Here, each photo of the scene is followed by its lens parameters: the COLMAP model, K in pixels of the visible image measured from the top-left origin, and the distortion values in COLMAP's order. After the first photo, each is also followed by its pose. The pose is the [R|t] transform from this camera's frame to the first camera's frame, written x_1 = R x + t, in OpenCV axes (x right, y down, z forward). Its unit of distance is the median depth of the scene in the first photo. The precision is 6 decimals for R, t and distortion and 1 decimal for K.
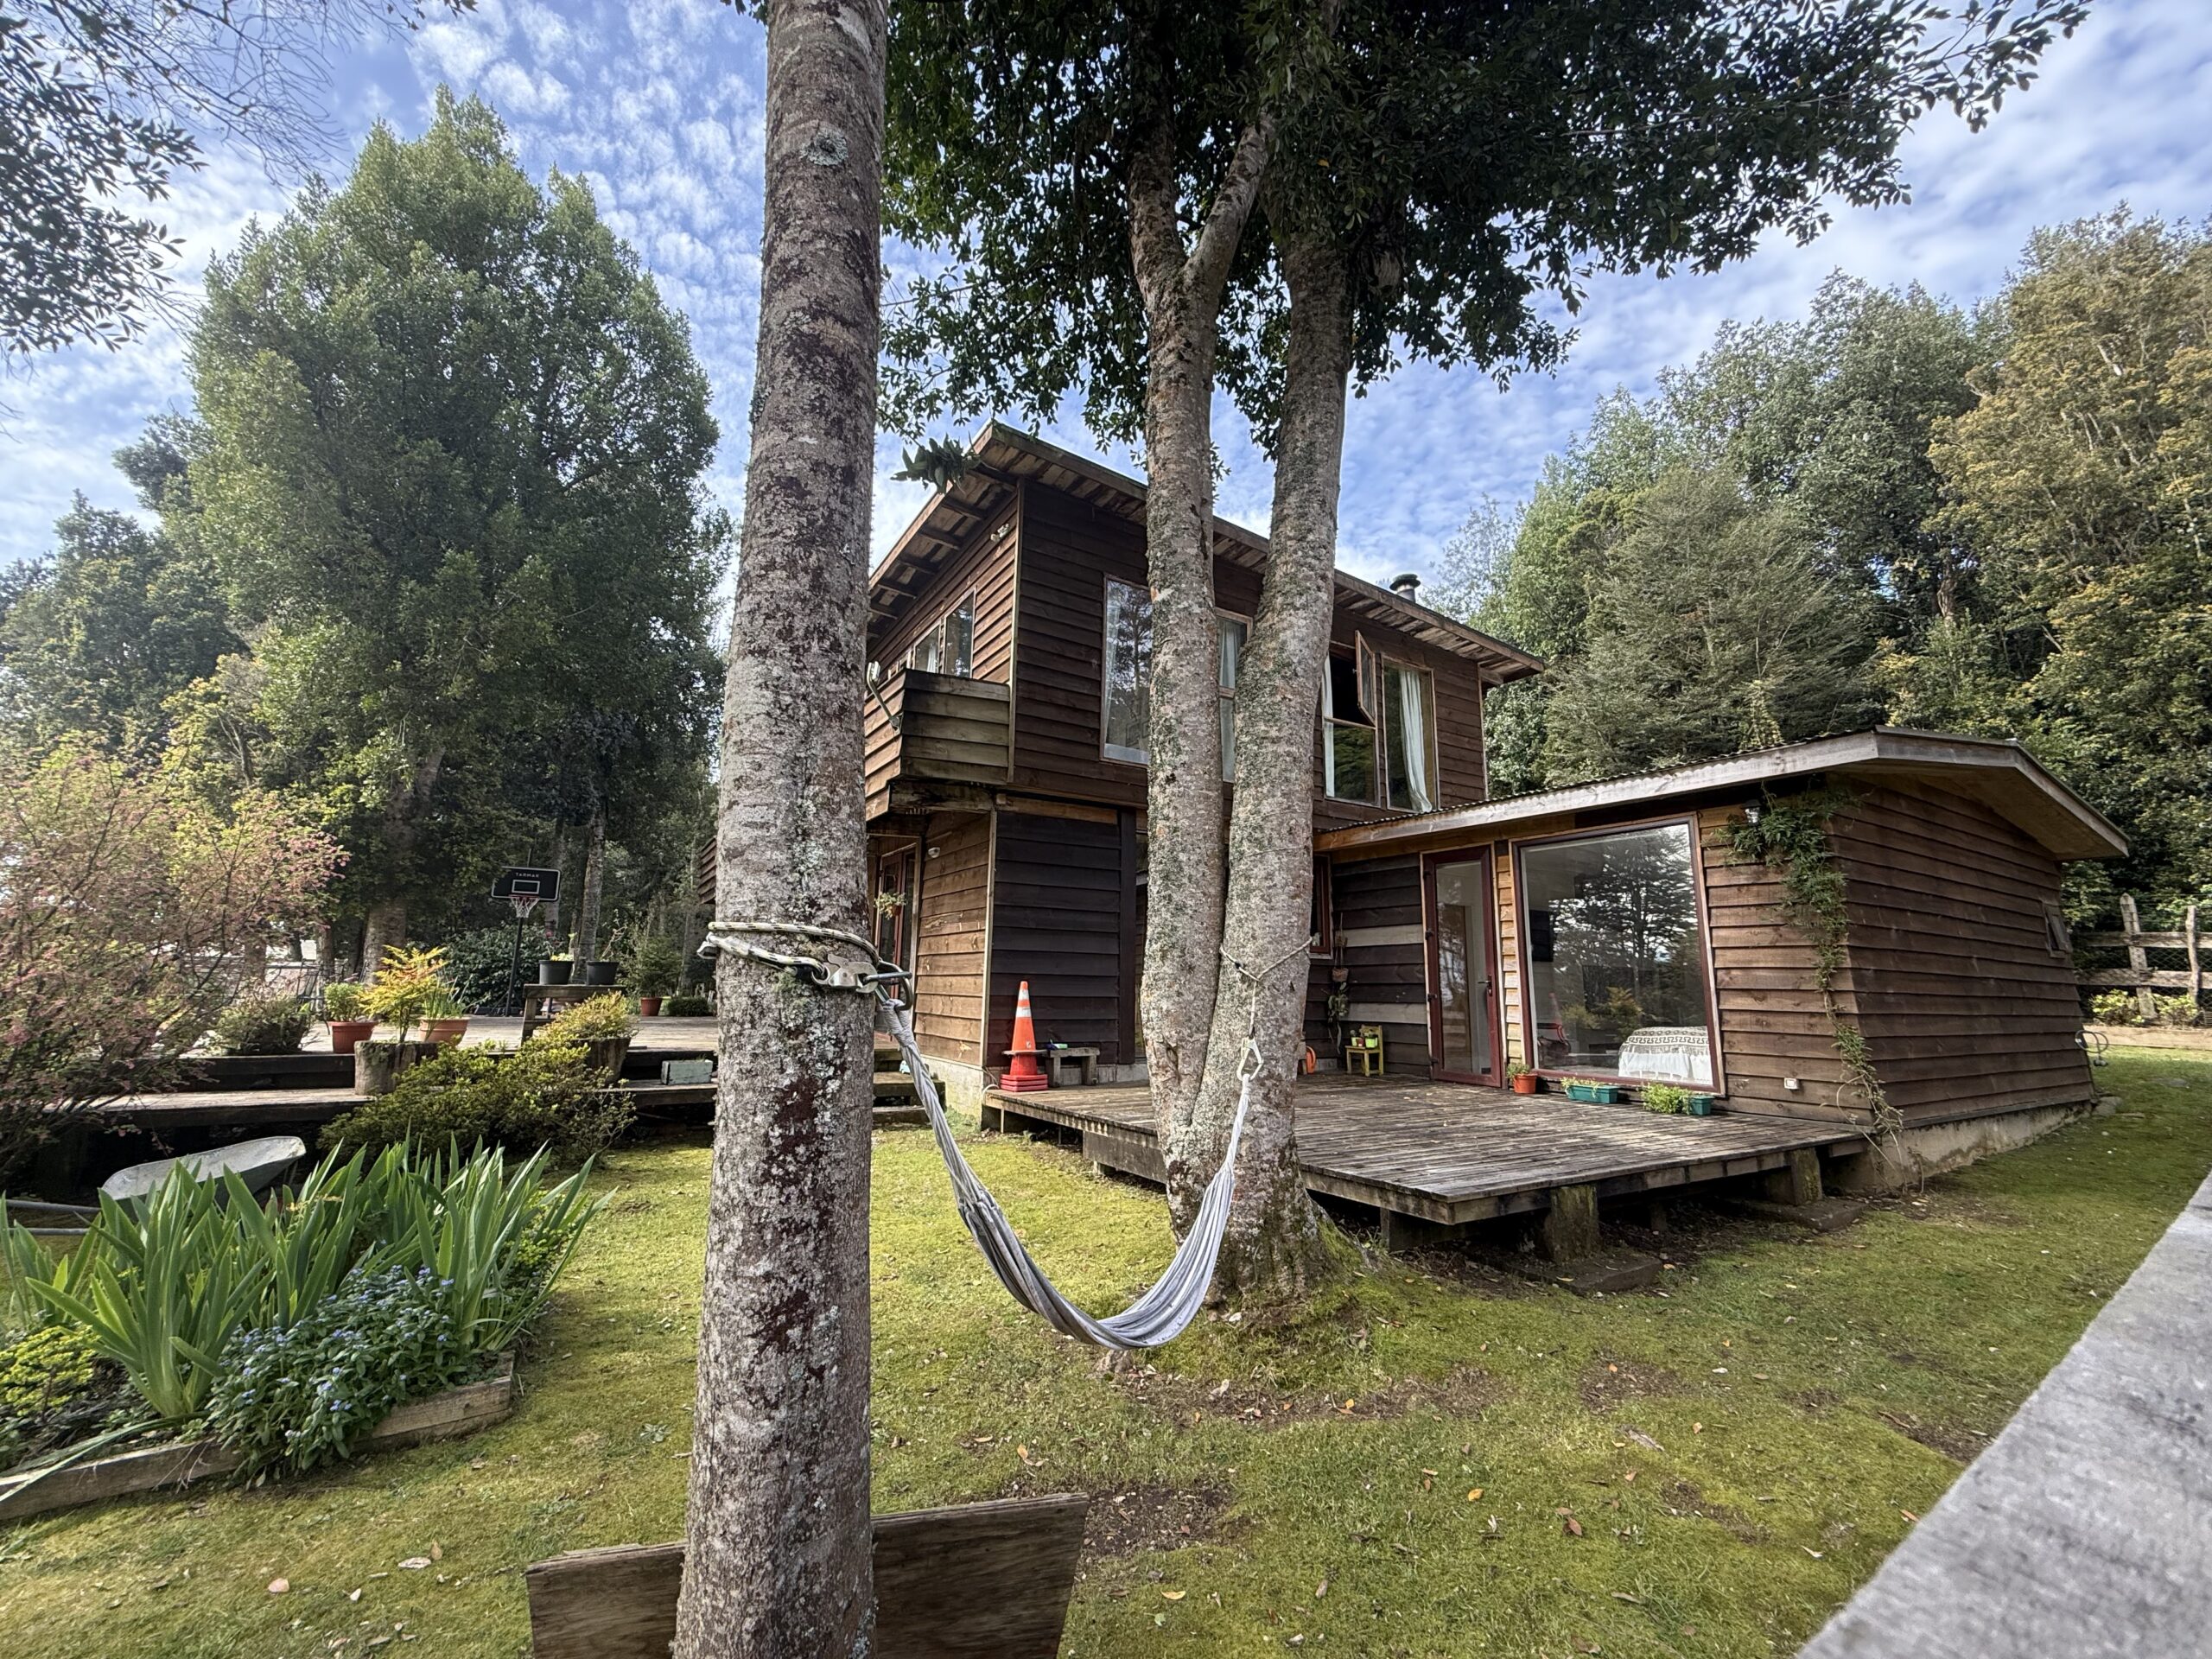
lens RADIAL K [[881.9, 0, 1106.1], [0, 881.9, 832.1], [0, 0, 1]] dist [0.001161, -0.000418]
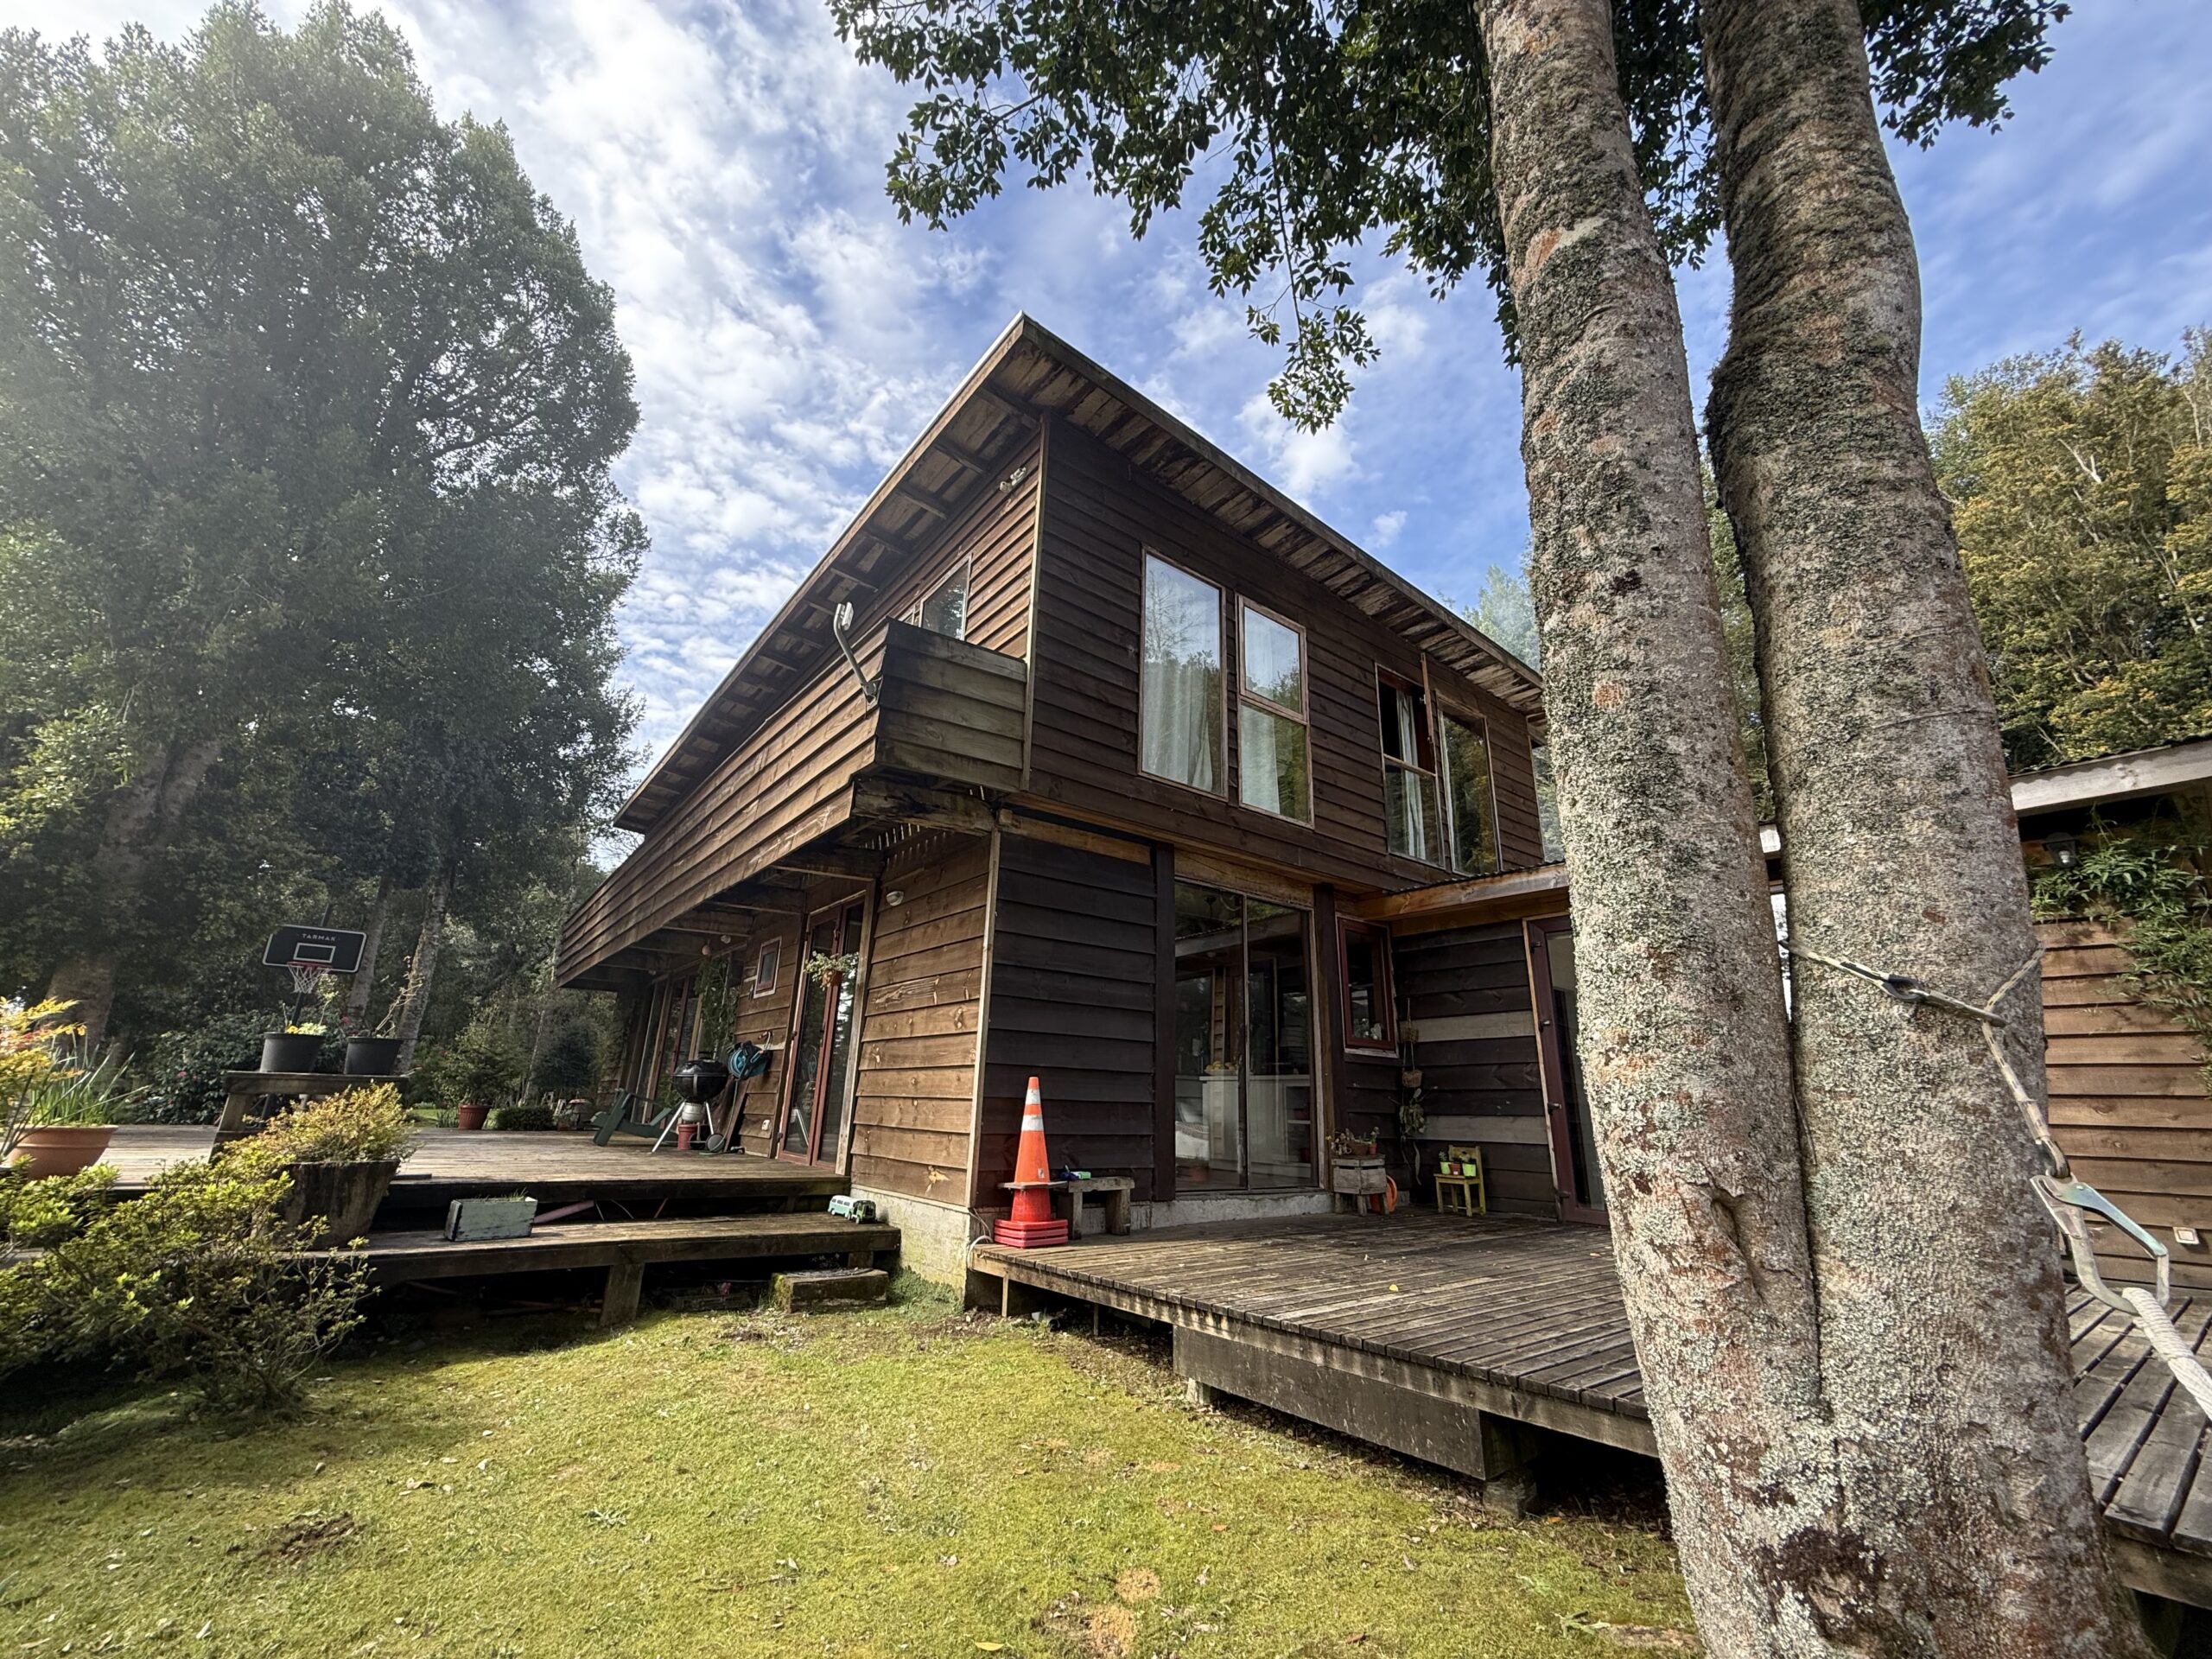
lens RADIAL K [[881.9, 0, 1105.4], [0, 881.9, 829.6], [0, 0, 1]] dist [0.001161, -0.000418]
pose [[0.993425, 0.042792, 0.106187, -0.118652], [-0.028809, 0.991111, -0.129881, 0.066528], [-0.110800, 0.125968, 0.985827, 0.294280]]
